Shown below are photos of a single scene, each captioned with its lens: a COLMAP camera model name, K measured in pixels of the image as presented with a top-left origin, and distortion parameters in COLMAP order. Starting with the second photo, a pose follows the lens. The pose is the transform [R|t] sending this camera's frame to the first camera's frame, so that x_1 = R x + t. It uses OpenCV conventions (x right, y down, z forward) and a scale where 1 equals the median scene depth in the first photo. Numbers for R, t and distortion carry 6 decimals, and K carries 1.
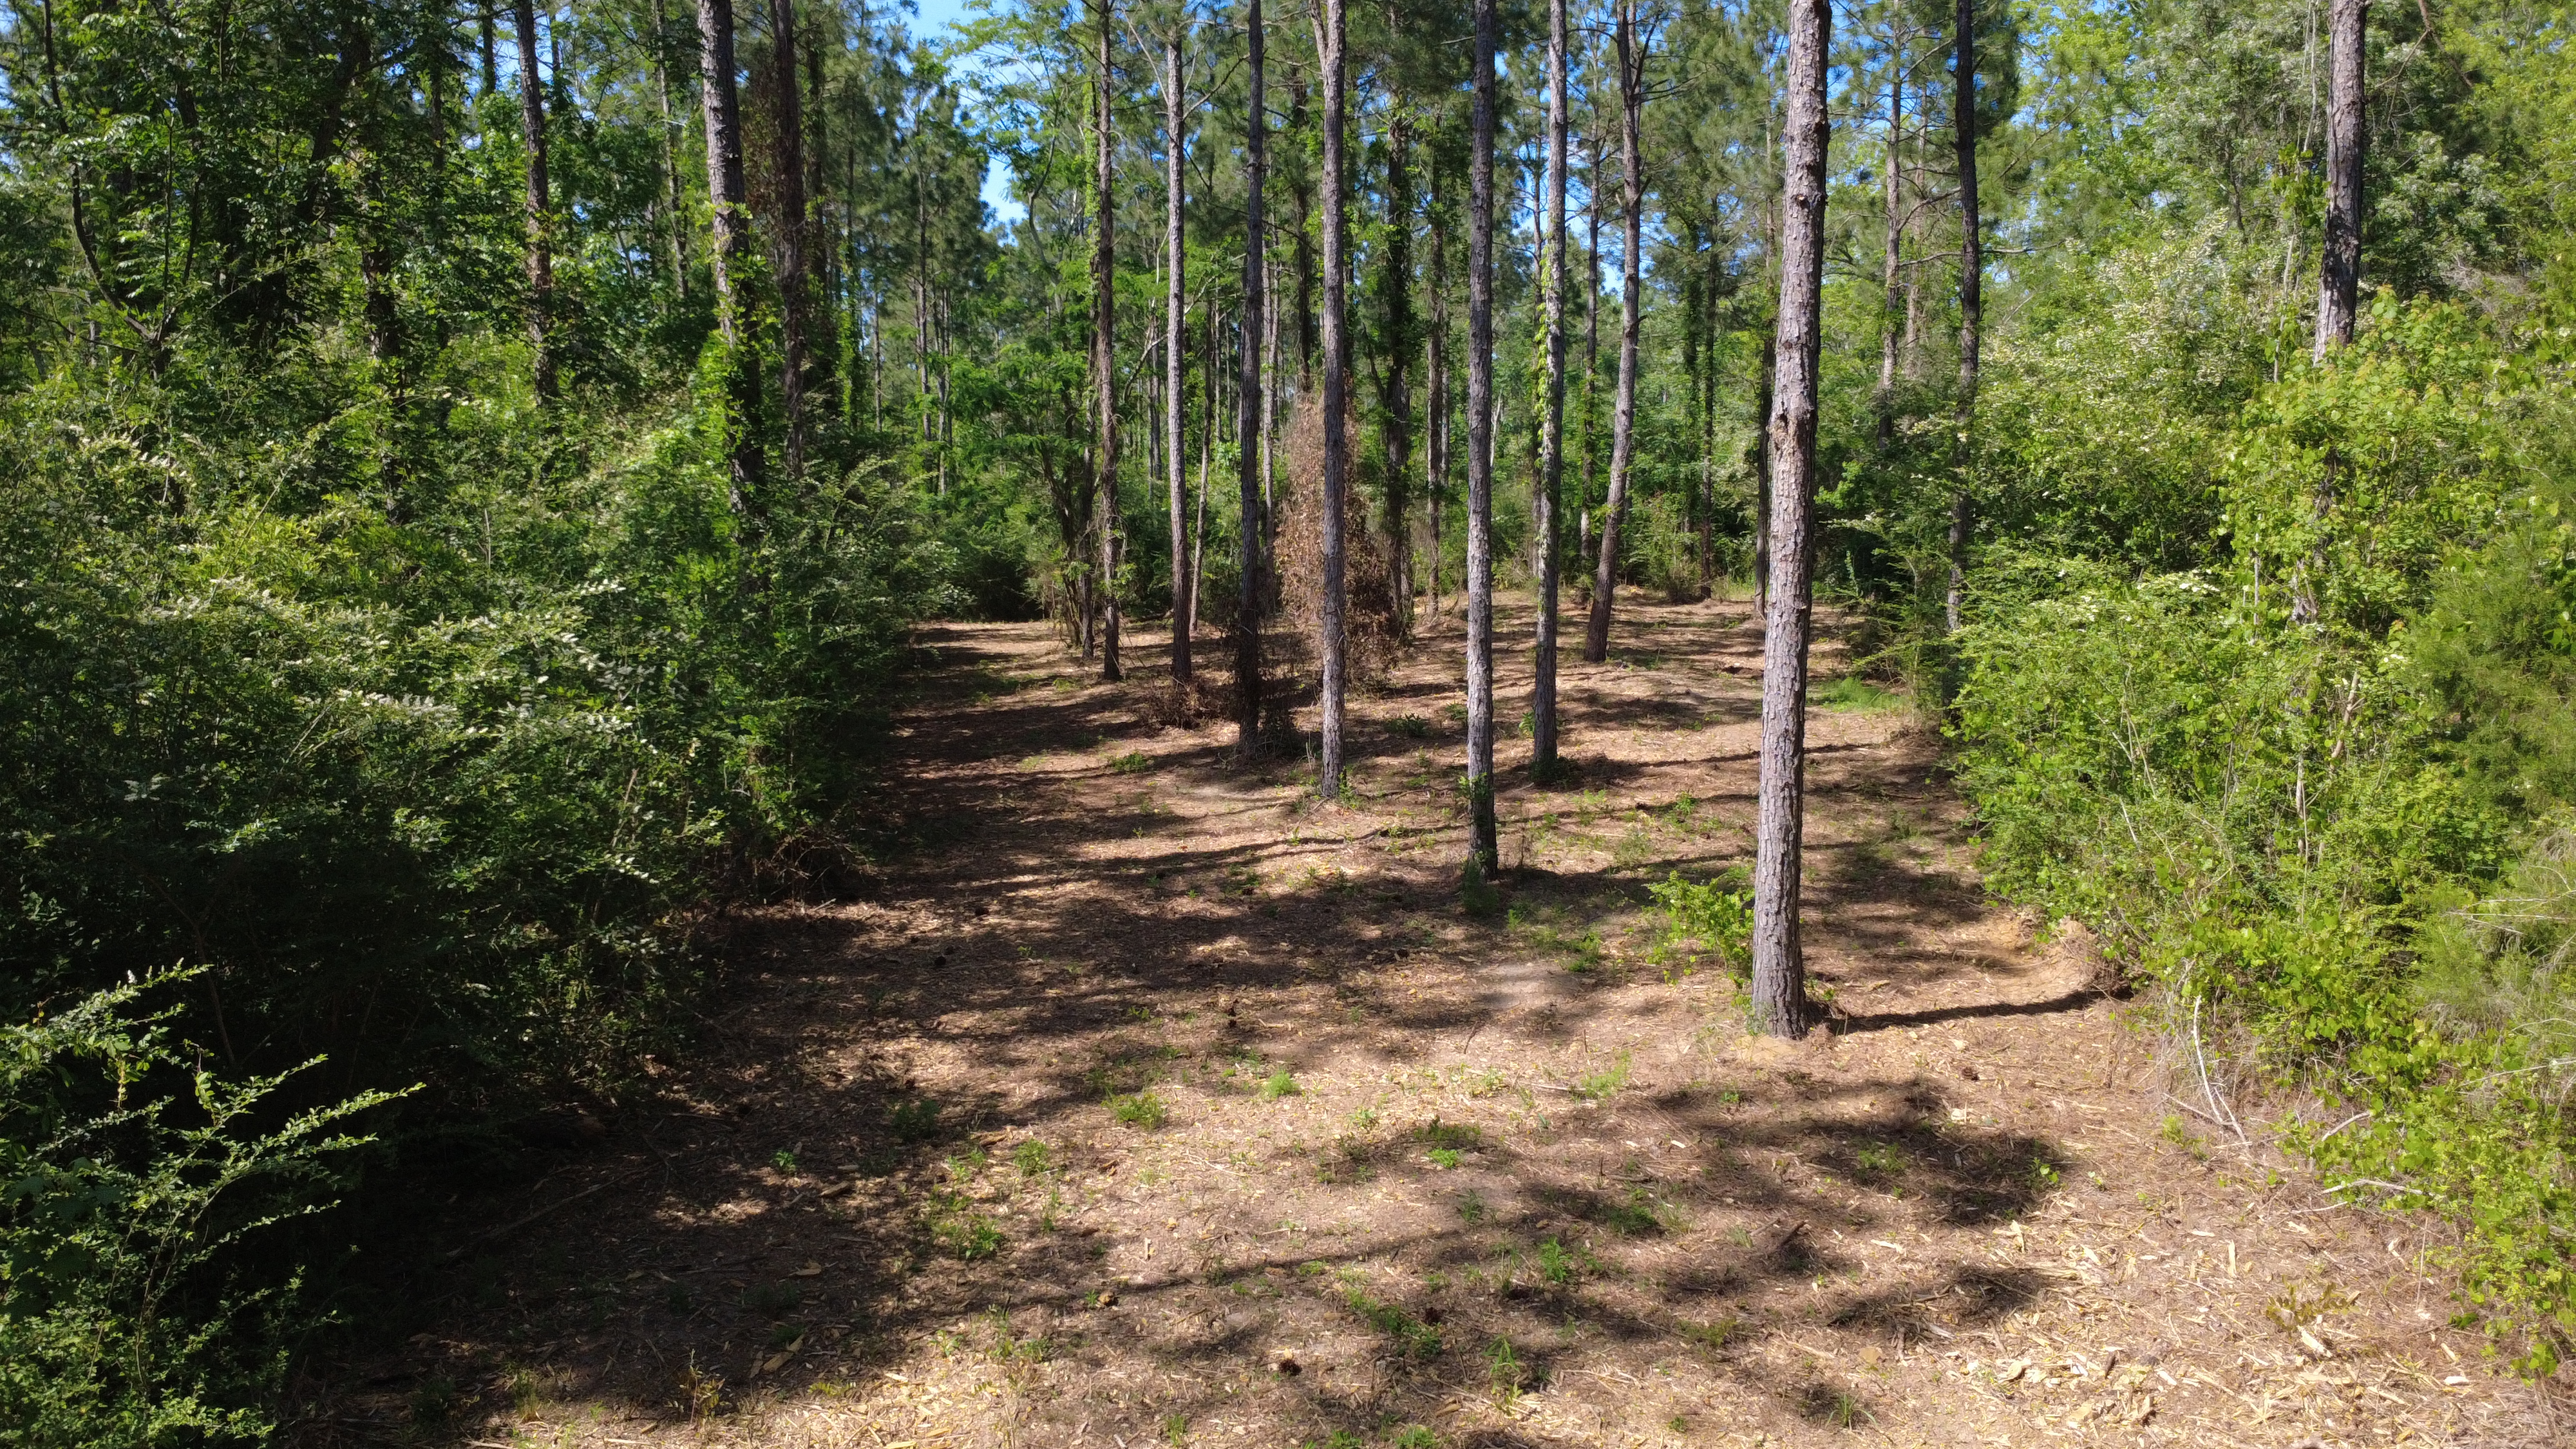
lens RADIAL K [[1869.5, 0, 1288.0], [0, 1869.5, 724.5], [0, 0, 1]] dist [-0.006012, 0.000396]
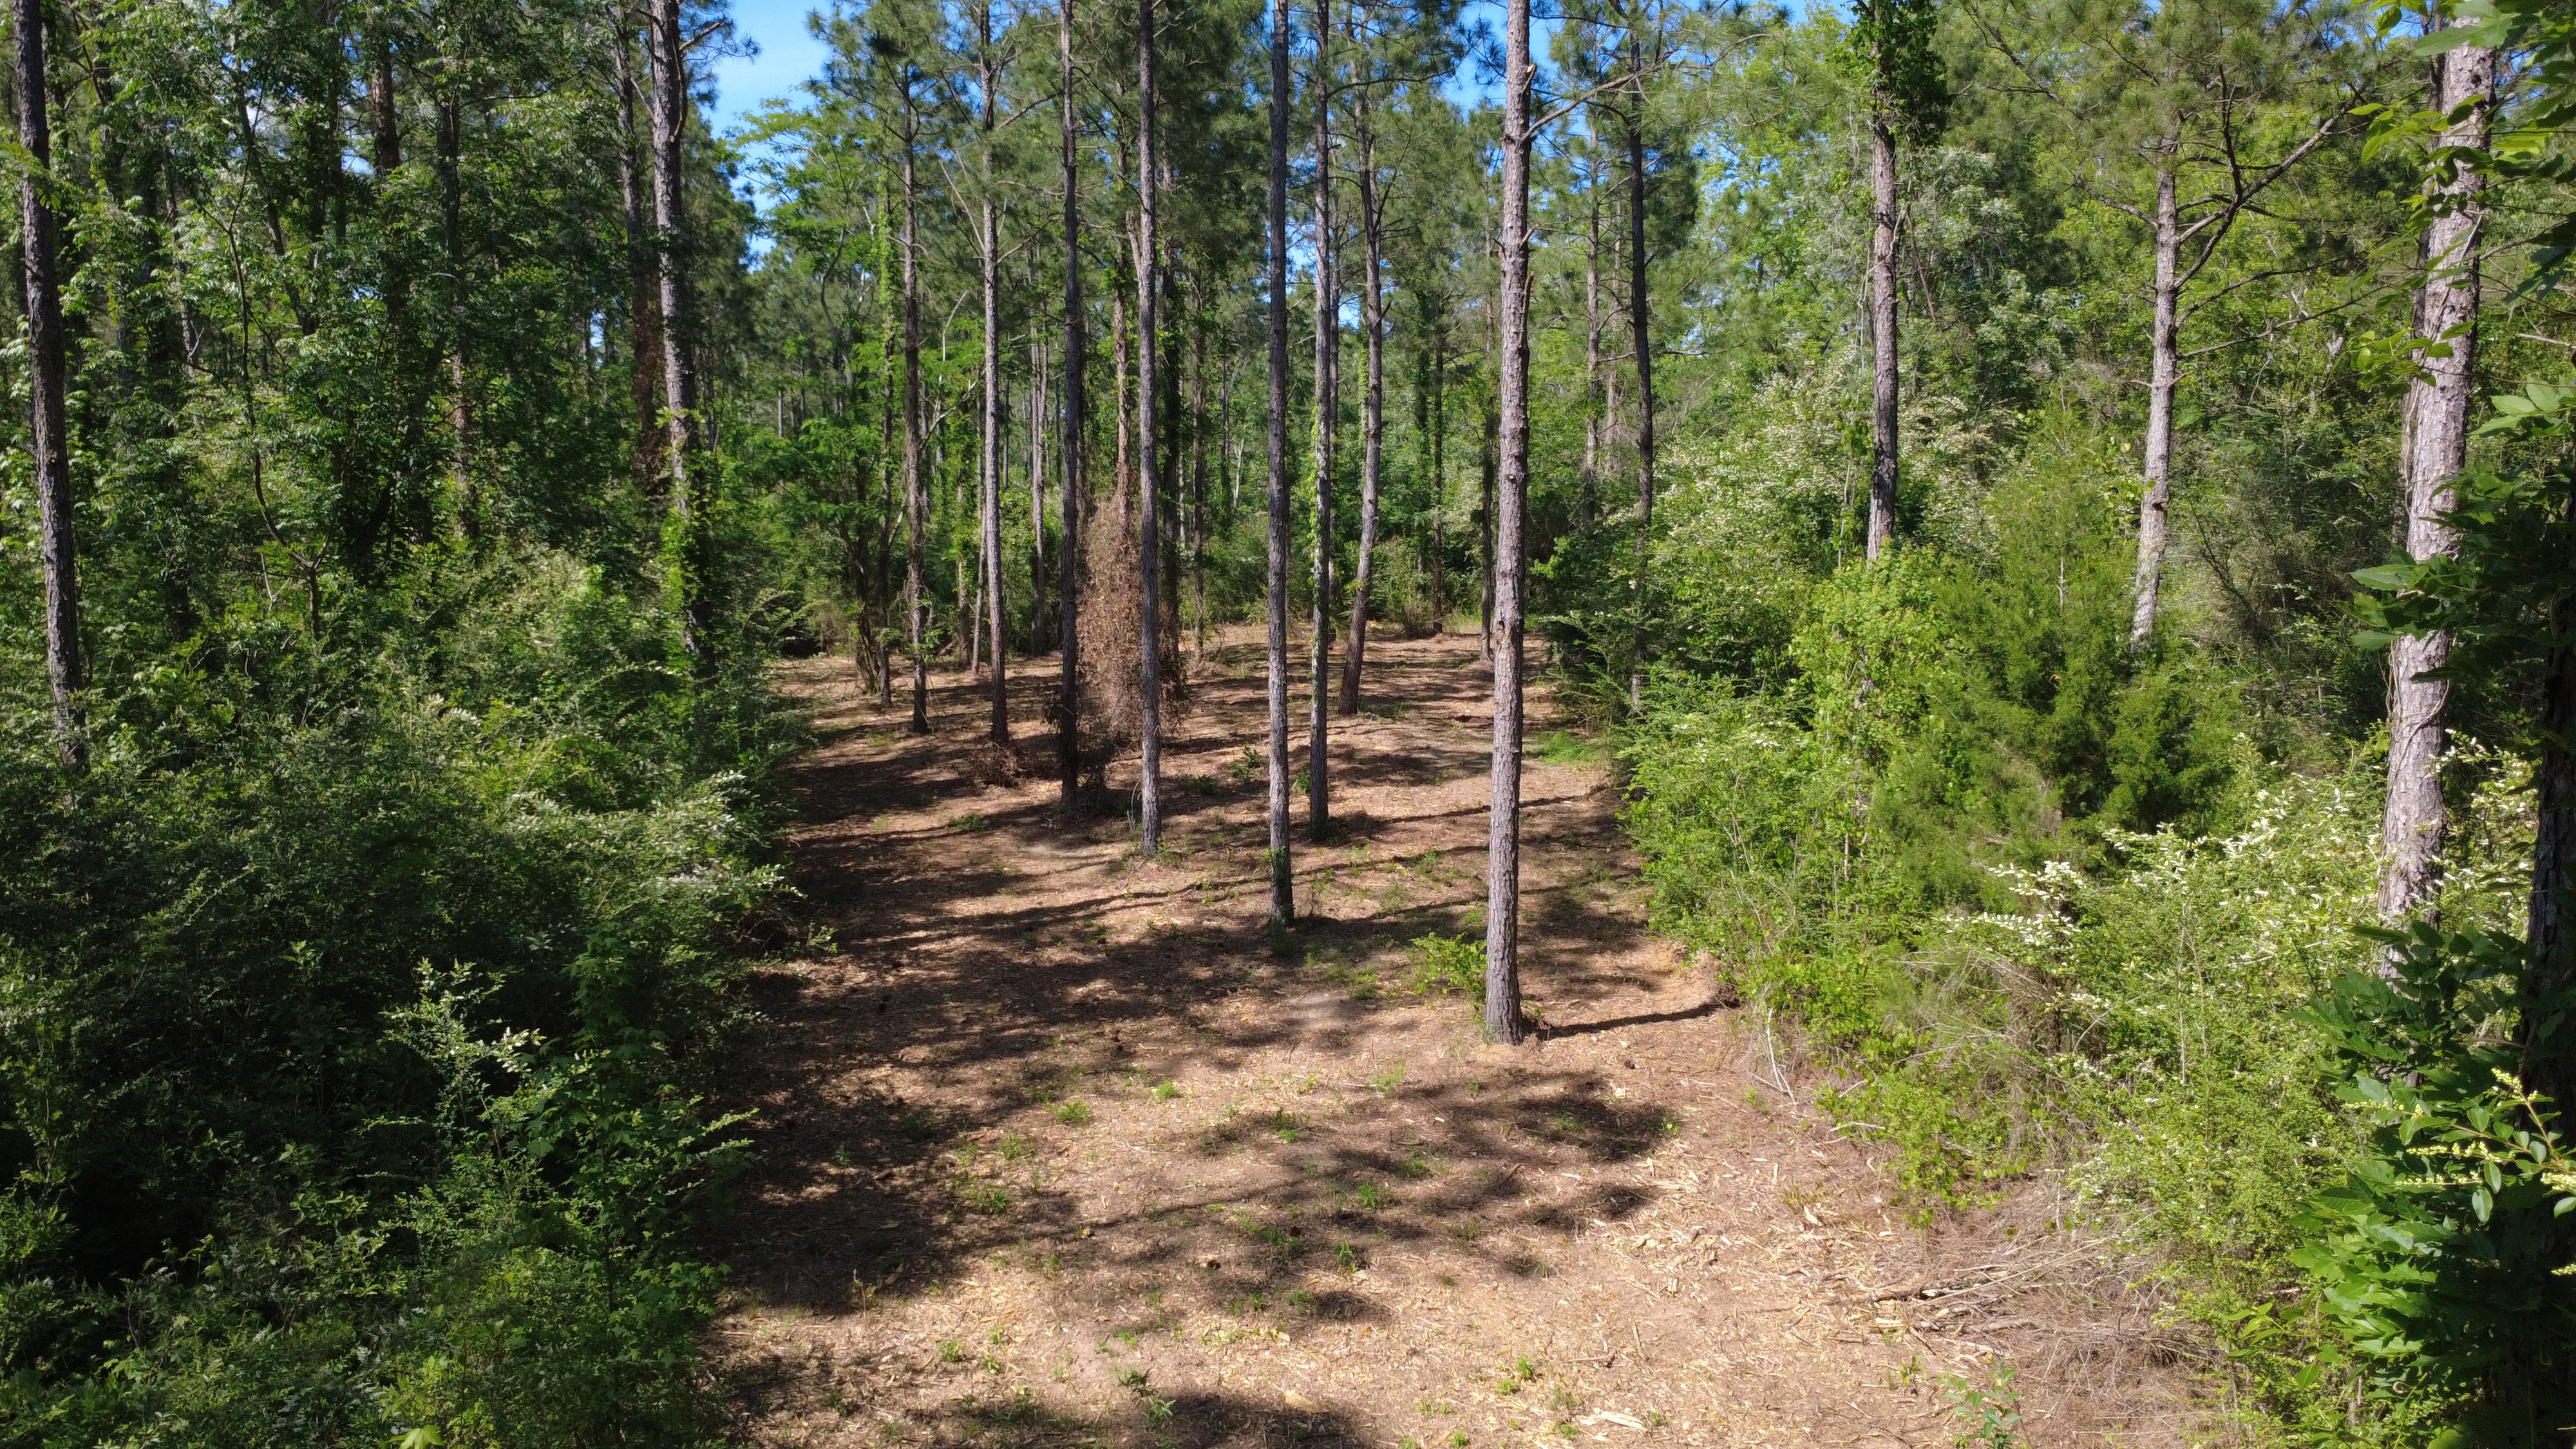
lens RADIAL K [[1869.5, 0, 1288.0], [0, 1869.5, 724.5], [0, 0, 1]] dist [-0.006012, 0.000396]
pose [[0.989912, -0.013773, 0.141015, -0.077074], [0.013654, 0.999905, 0.001809, -0.063062], [-0.141026, 0.000134, 0.990006, -0.304732]]
